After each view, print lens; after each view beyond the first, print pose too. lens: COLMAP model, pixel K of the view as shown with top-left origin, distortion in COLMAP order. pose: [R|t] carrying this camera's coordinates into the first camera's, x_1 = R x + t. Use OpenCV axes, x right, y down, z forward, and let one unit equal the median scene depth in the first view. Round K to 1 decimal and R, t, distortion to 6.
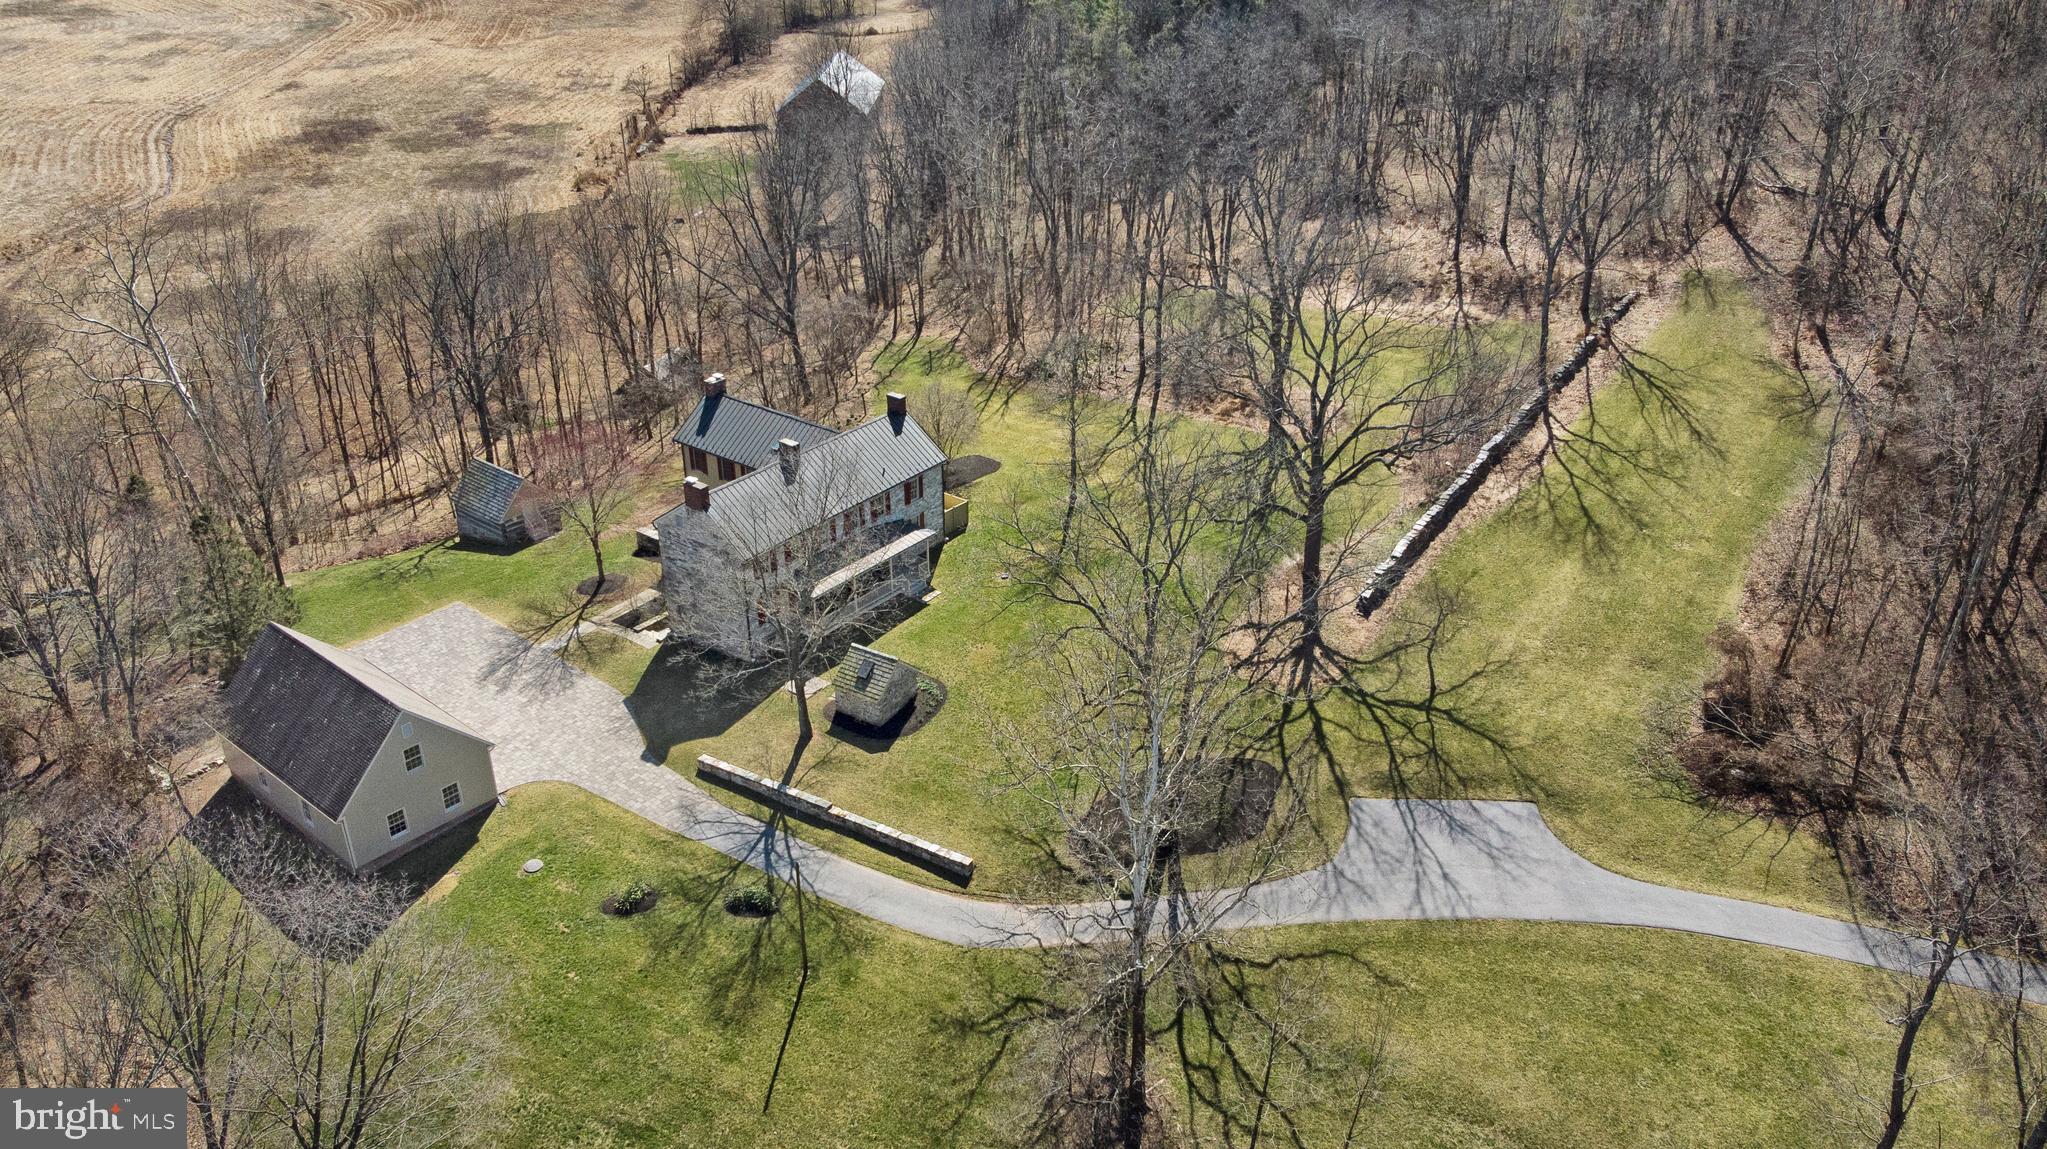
lens RADIAL K [[1525.7, 0, 1034.2], [0, 1525.7, 570.6], [0, 0, 1]] dist [0.042110, -0.020348]
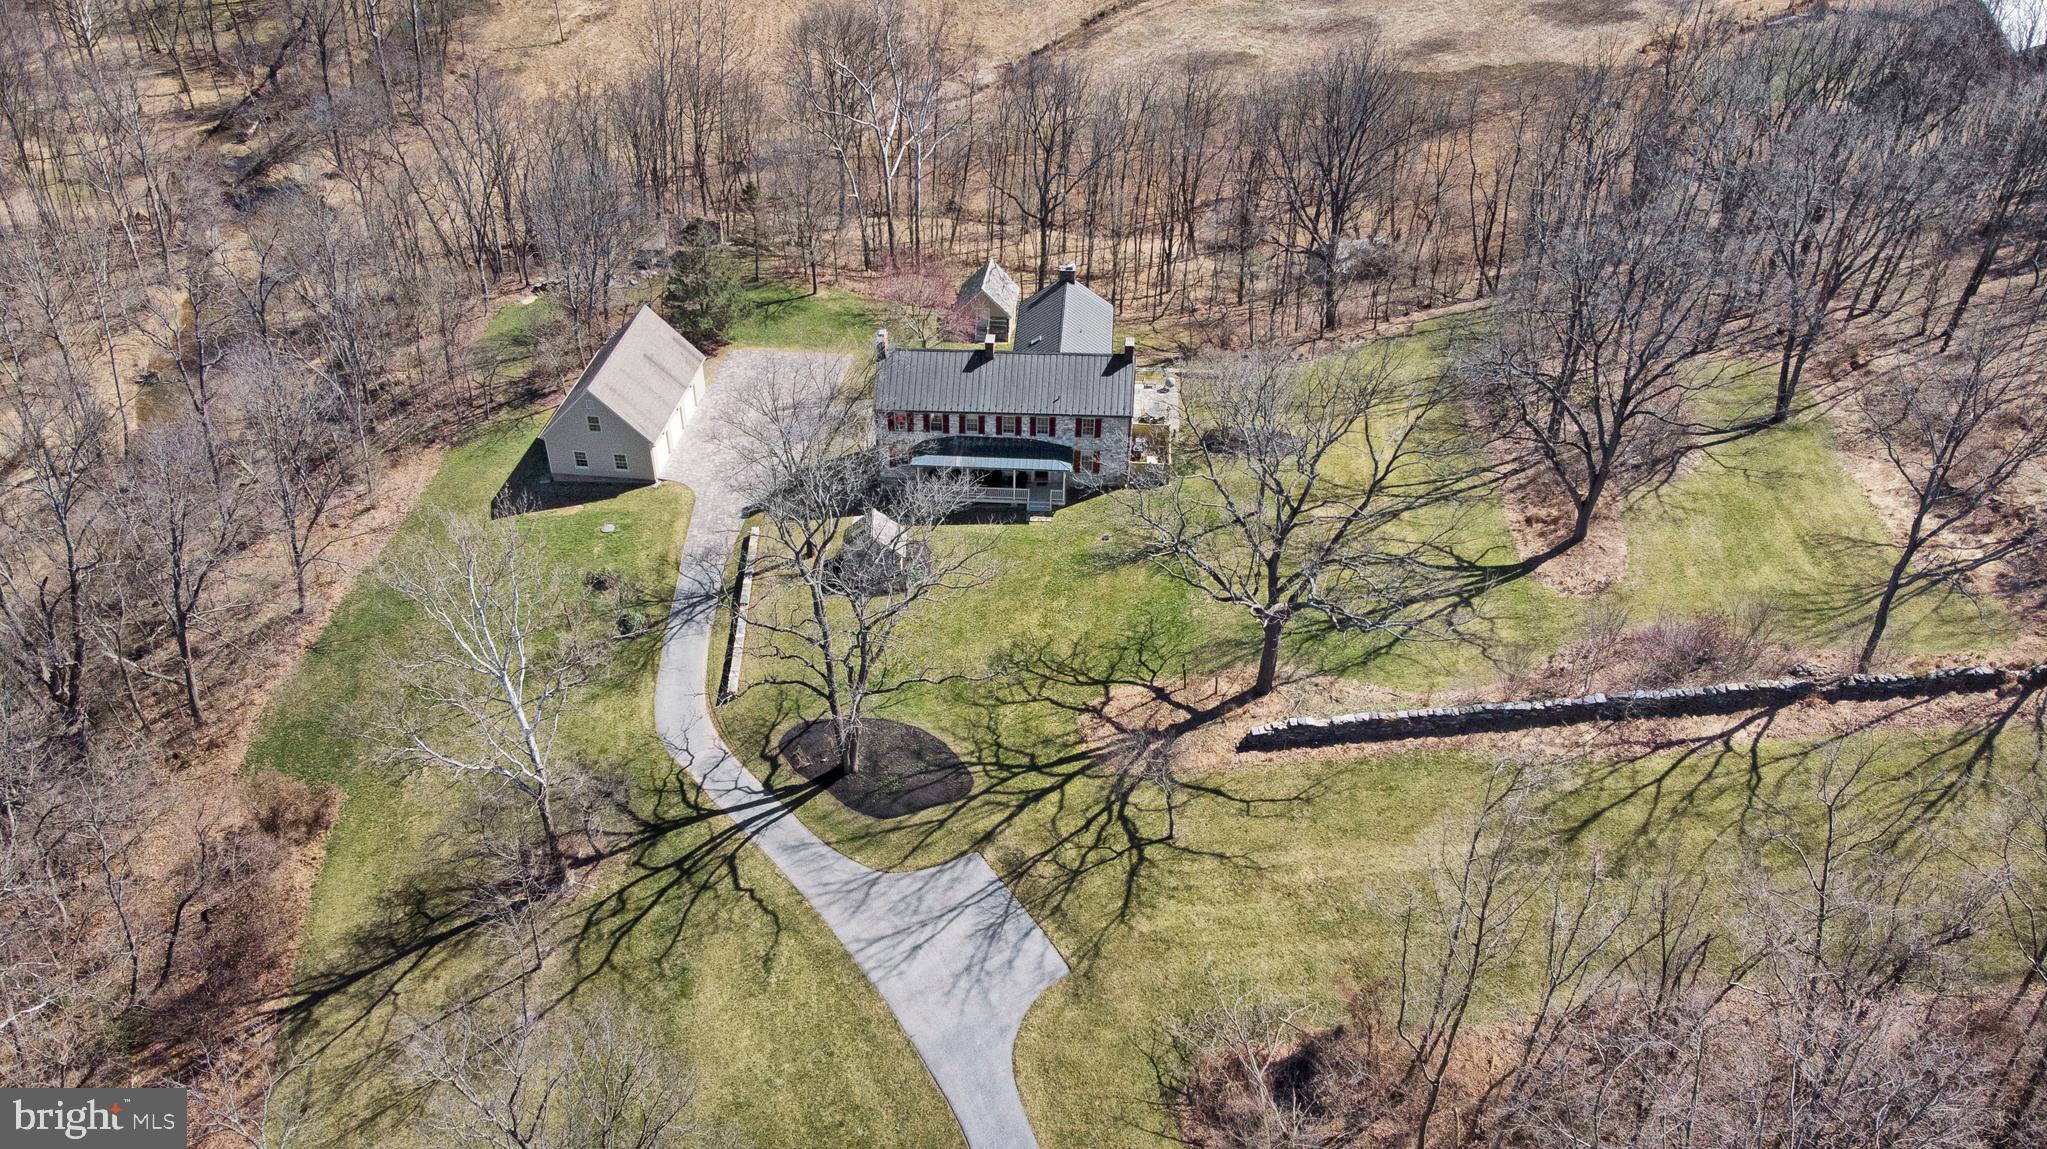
lens RADIAL K [[1525.7, 0, 1054.8], [0, 1525.7, 577.9], [0, 0, 1]] dist [0.042110, -0.020348]
pose [[0.564265, 0.492144, -0.662872, 0.777489], [-0.387547, 0.866840, 0.313681, -0.333924], [0.728980, 0.079895, 0.679856, 0.300376]]
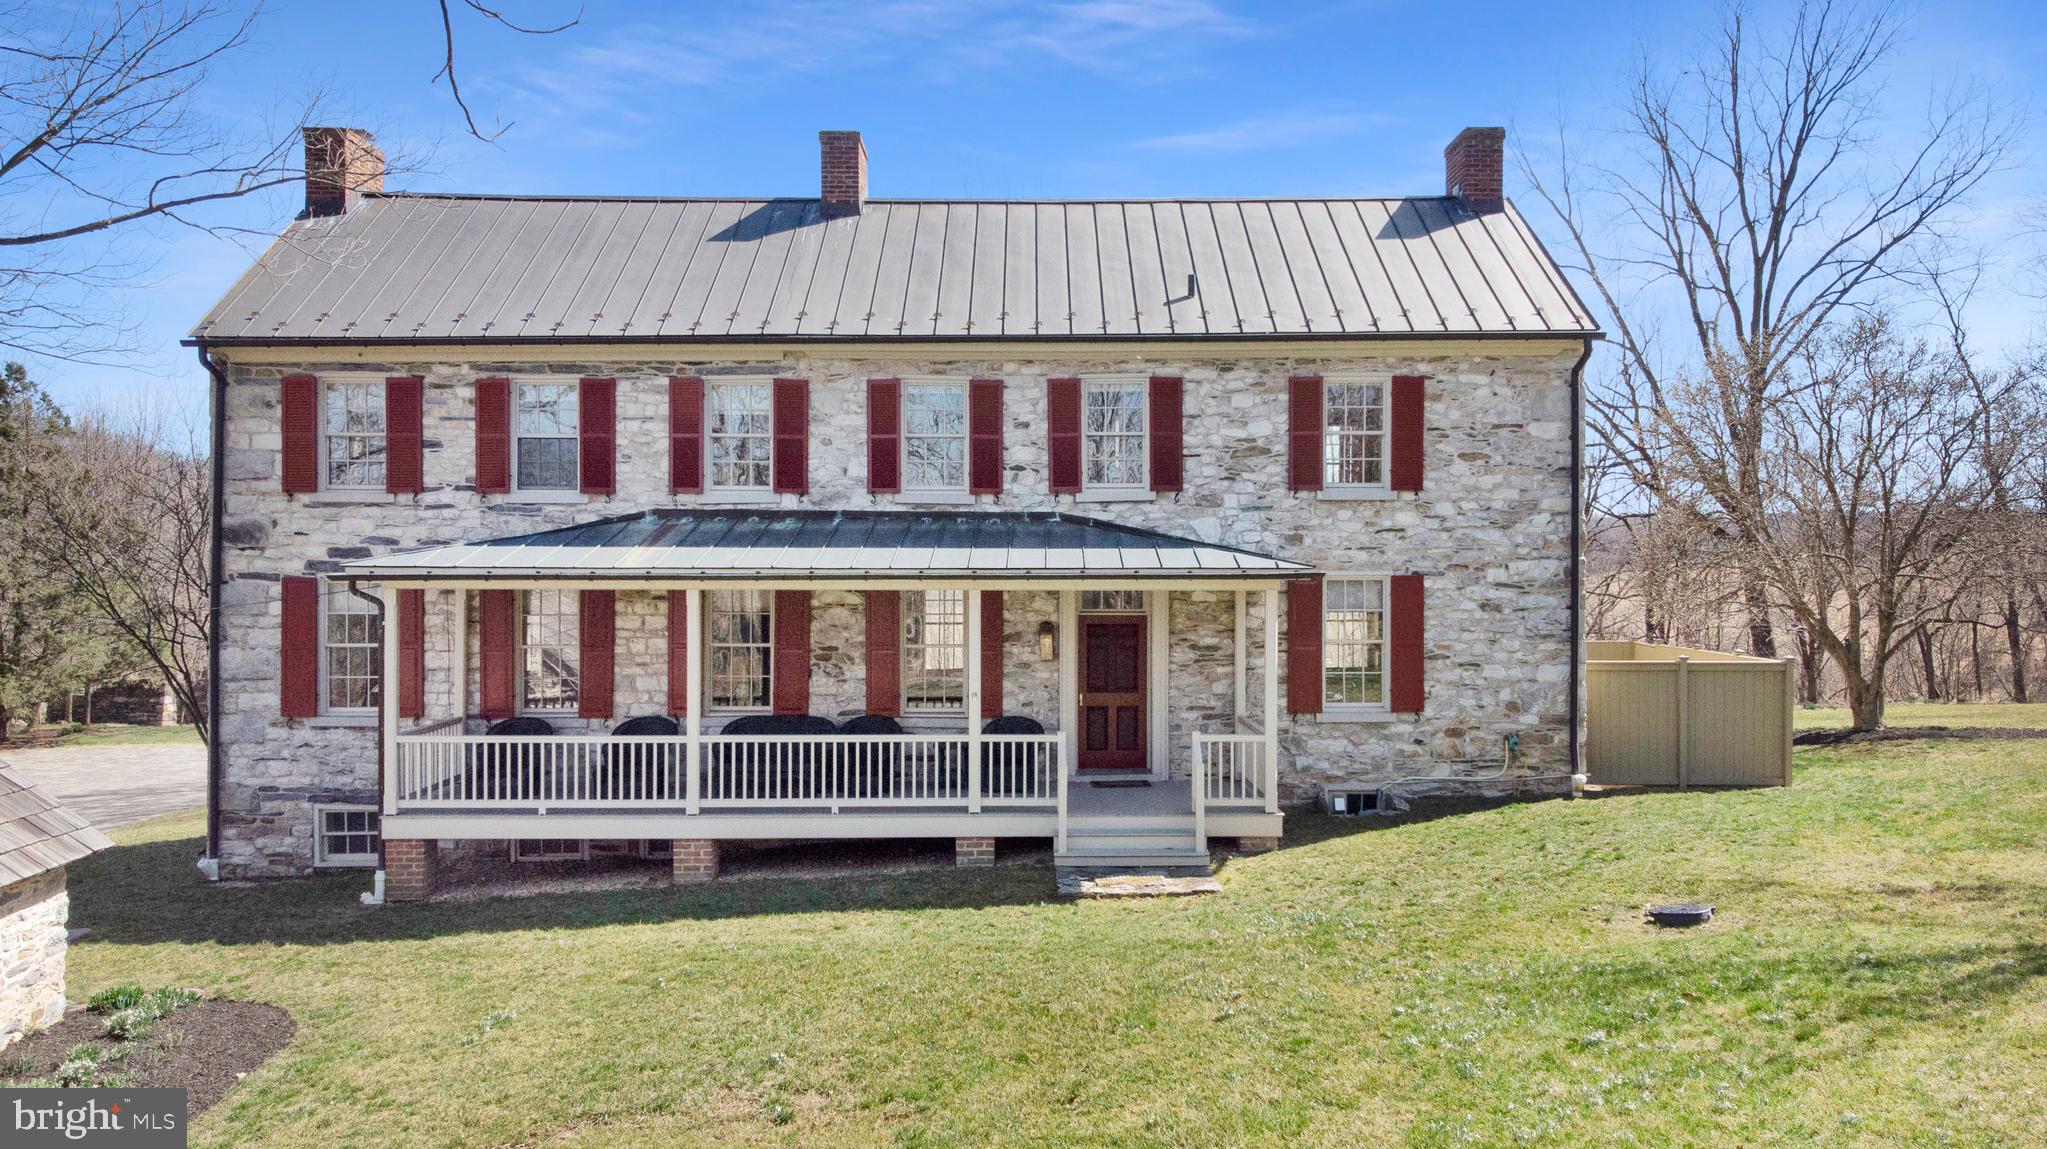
lens RADIAL K [[1525.7, 0, 1010.8], [0, 1525.7, 597.5], [0, 0, 1]] dist [0.042110, -0.020348]
pose [[0.612723, -0.030074, -0.789725, 0.064517], [-0.362289, 0.877402, -0.314502, 0.054427], [0.702365, 0.478812, 0.526710, 1.003370]]
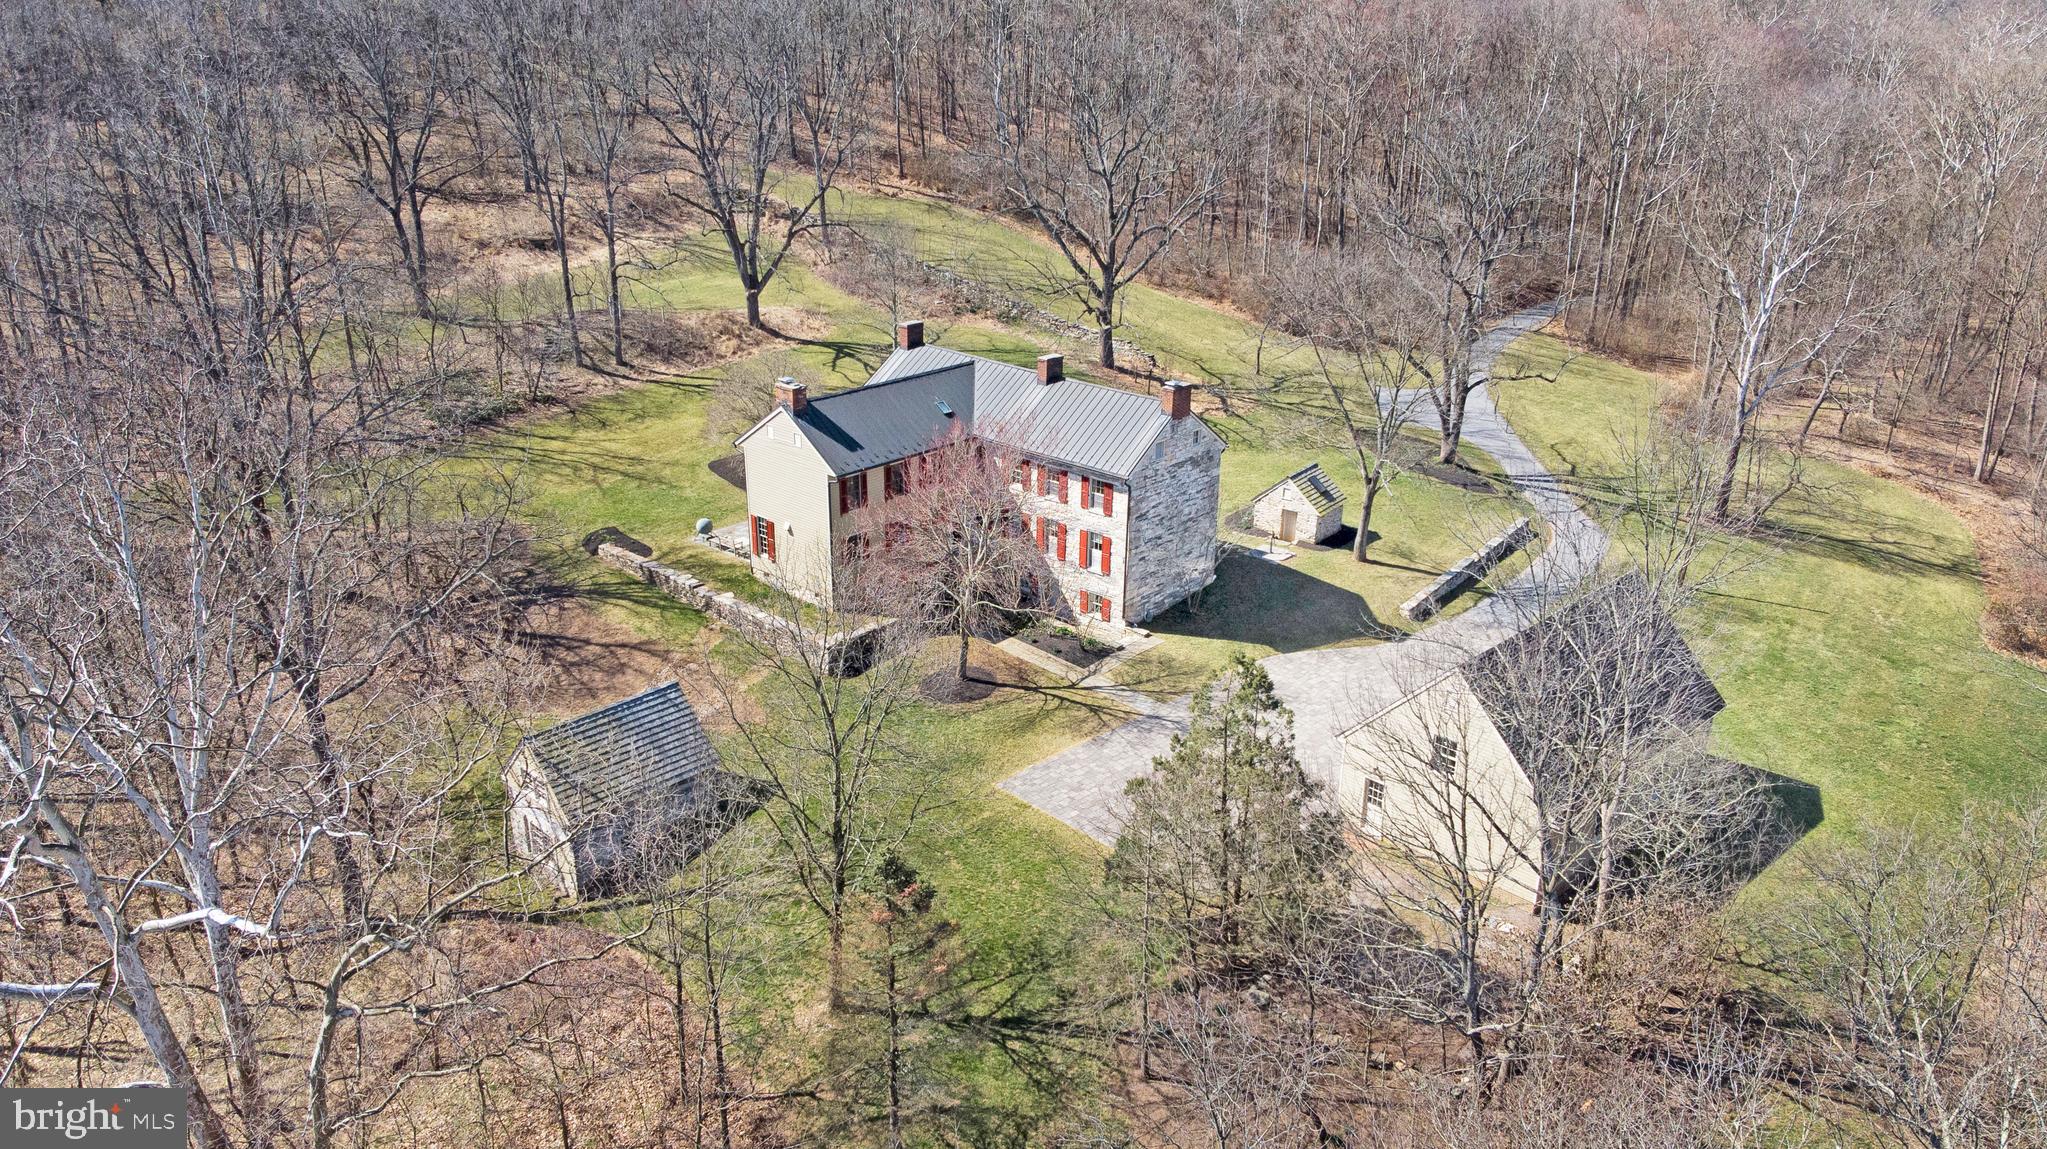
lens RADIAL K [[1525.7, 0, 1029.4], [0, 1525.7, 567.0], [0, 0, 1]] dist [0.042110, -0.020348]
pose [[0.091222, -0.364426, 0.926753, -1.021855], [0.449297, 0.845591, 0.288285, -0.245121], [-0.888713, 0.390090, 0.240872, 0.940339]]
